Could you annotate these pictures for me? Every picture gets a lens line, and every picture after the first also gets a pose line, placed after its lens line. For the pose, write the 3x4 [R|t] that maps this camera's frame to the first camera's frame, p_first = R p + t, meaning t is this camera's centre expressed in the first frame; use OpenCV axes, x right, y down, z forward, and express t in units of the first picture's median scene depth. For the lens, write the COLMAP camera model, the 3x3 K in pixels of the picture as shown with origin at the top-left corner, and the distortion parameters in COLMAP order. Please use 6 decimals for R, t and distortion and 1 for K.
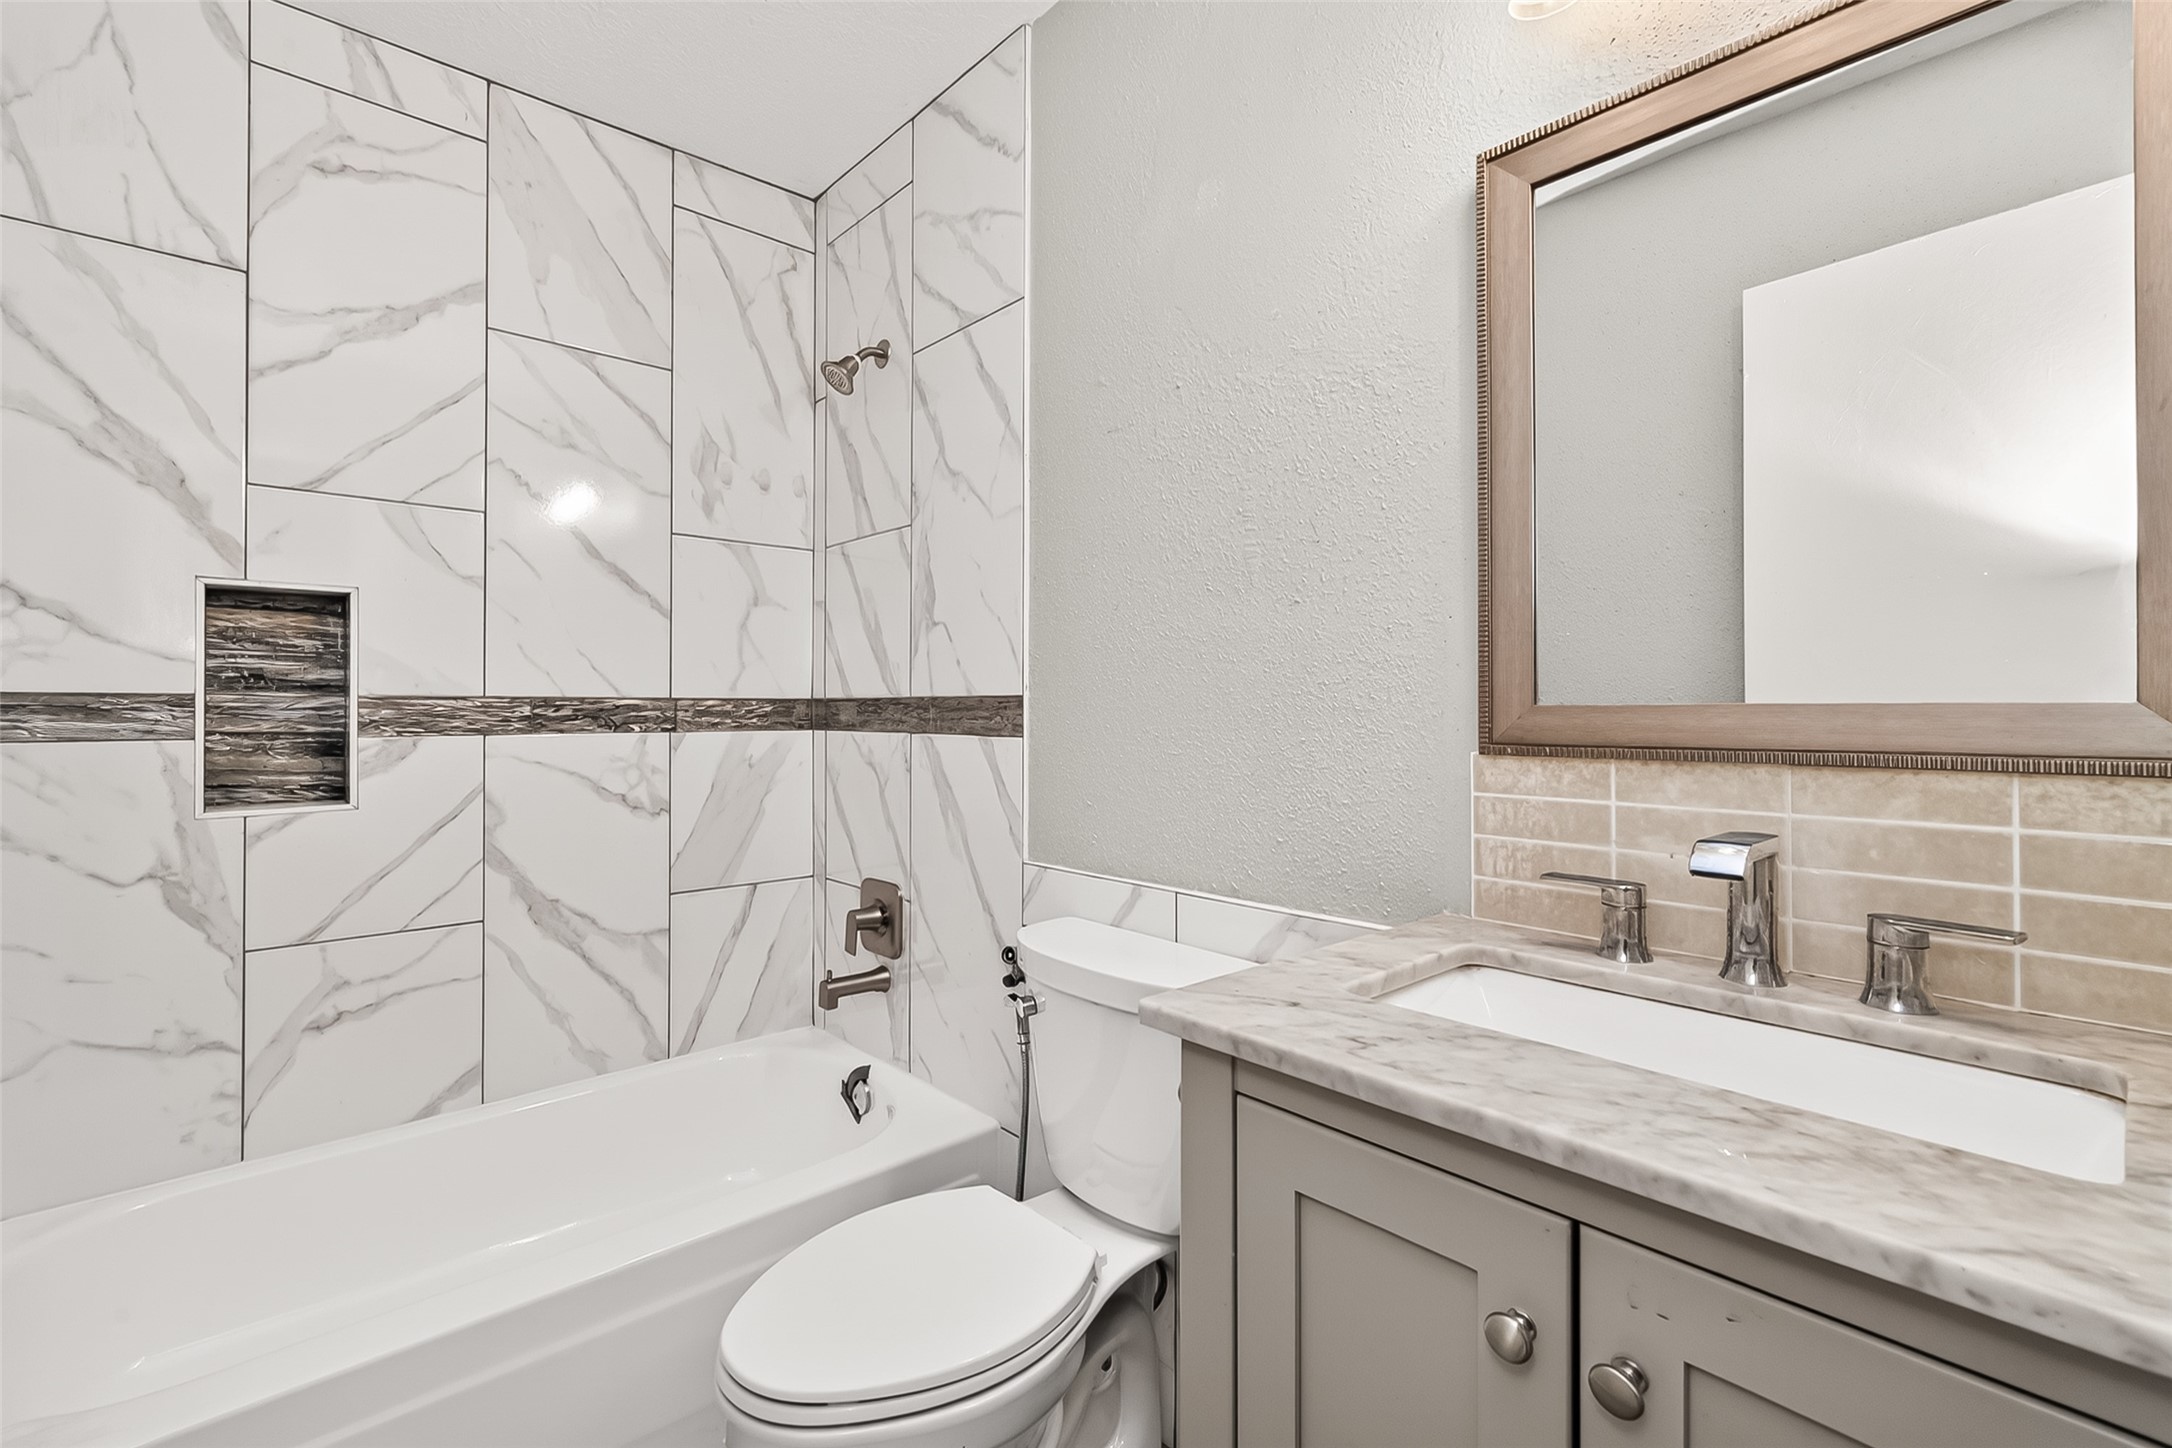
lens RADIAL K [[958.3, 0, 1017.6], [0, 958.3, 706.4], [0, 0, 1]] dist [0.003103, -0.000385]
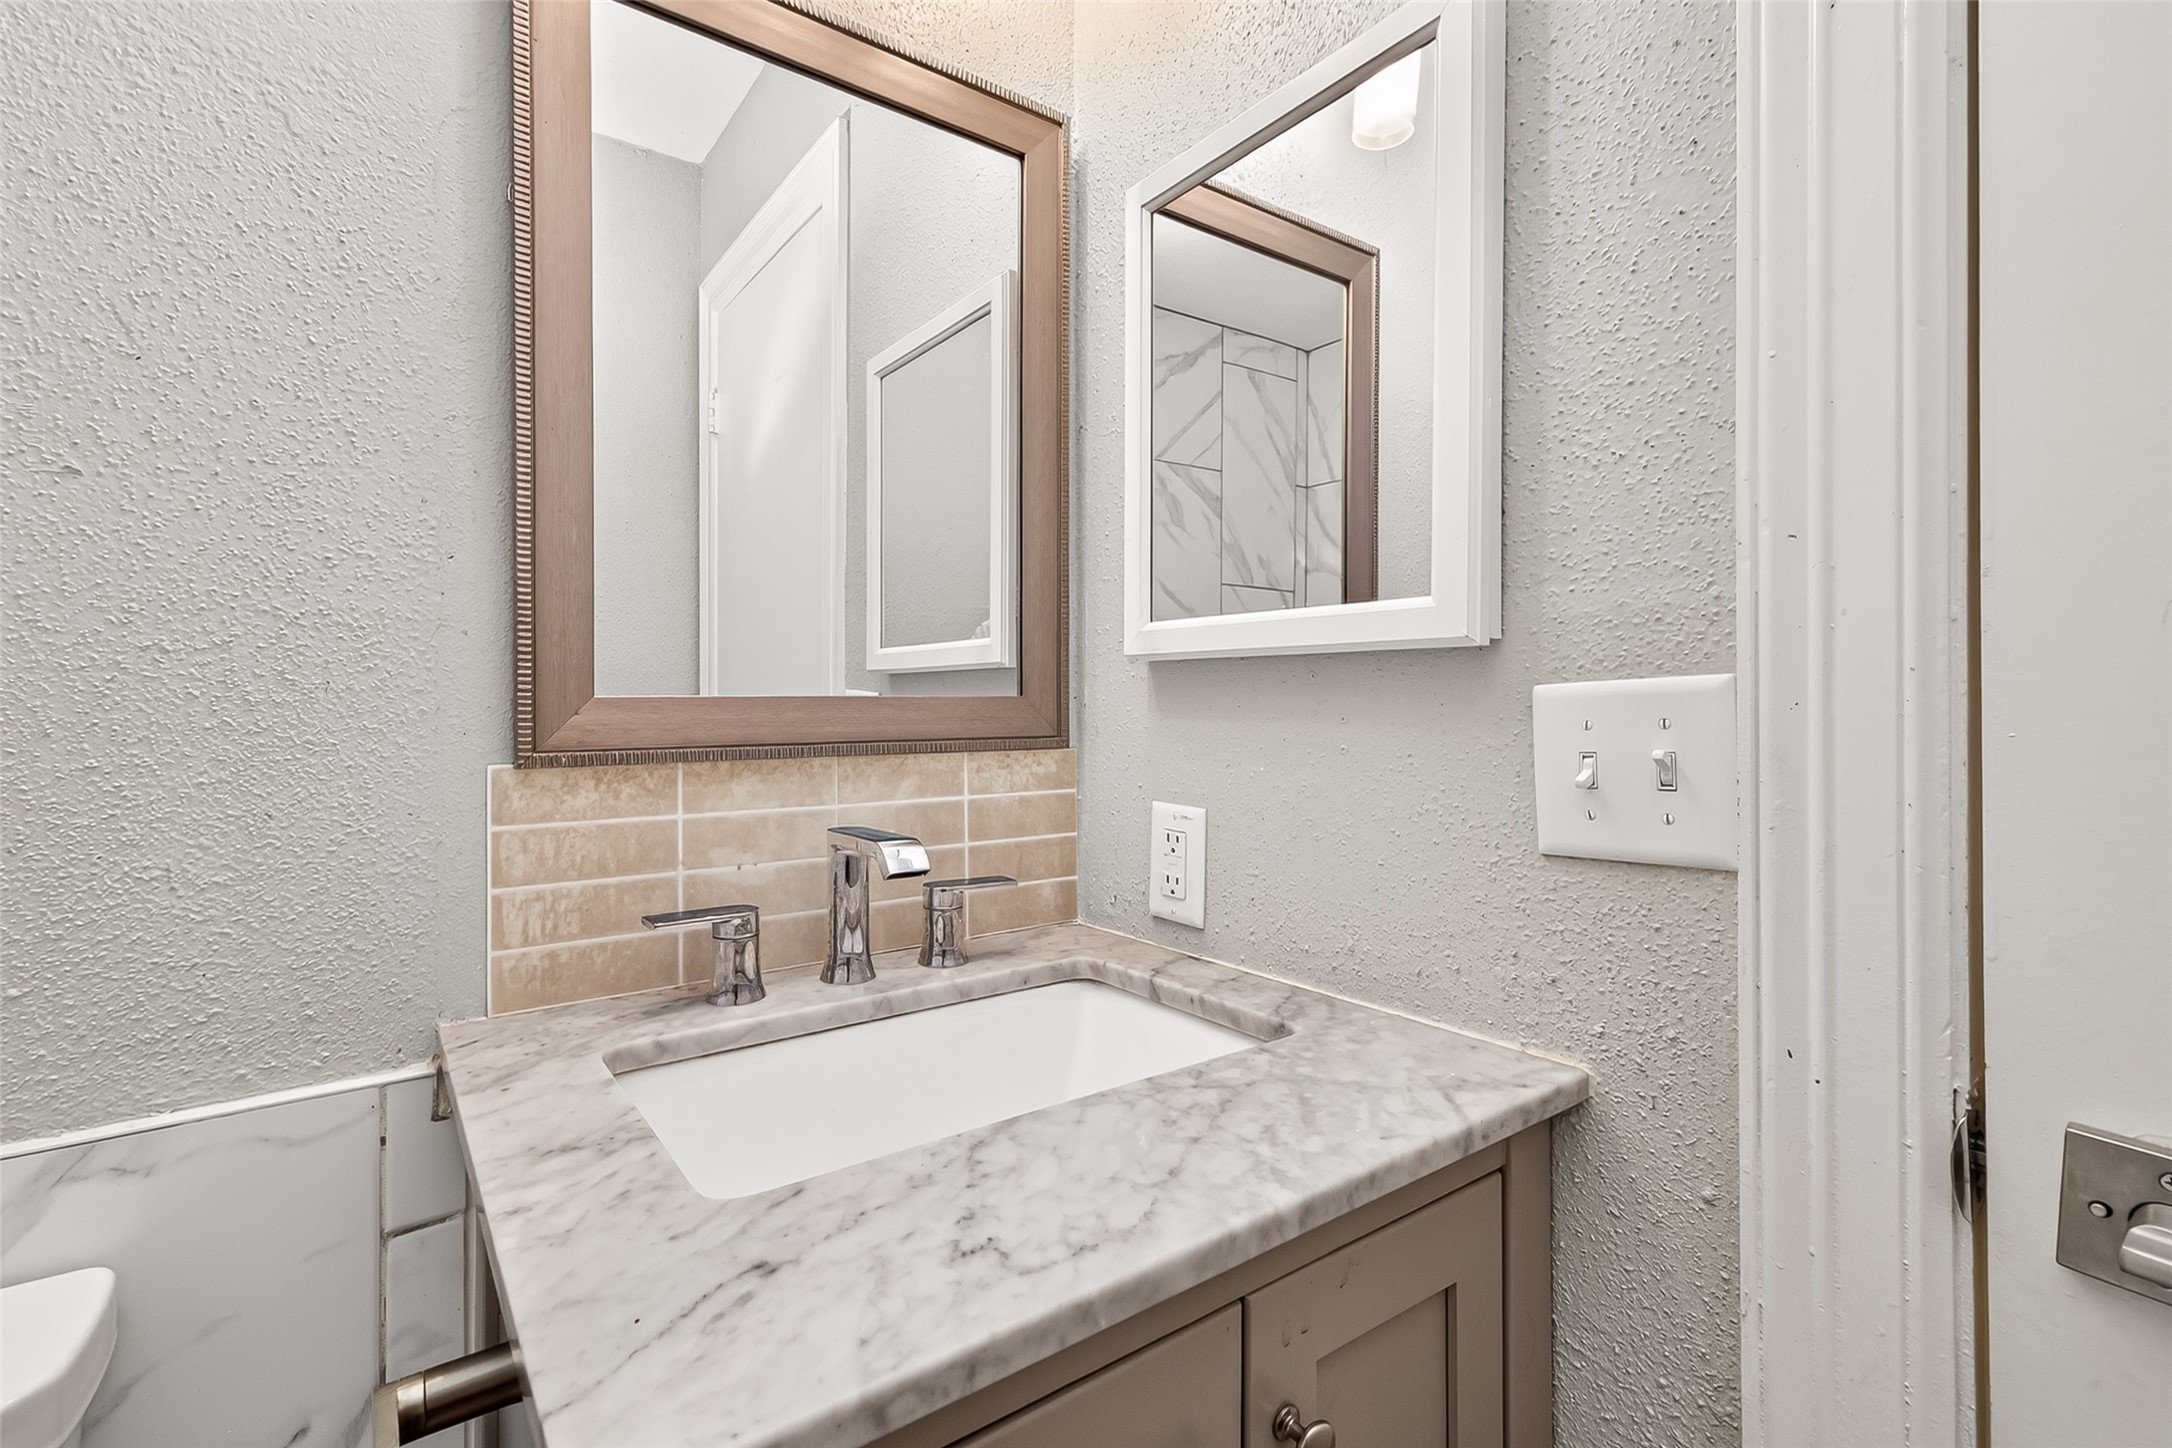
lens RADIAL K [[958.3, 0, 1017.6], [0, 958.3, 706.4], [0, 0, 1]] dist [0.003103, -0.000385]
pose [[0.106771, 0.001892, 0.994282, -0.204764], [0.003509, 0.999991, -0.002279, 0.013228], [-0.994277, 0.003732, 0.106763, 0.807385]]
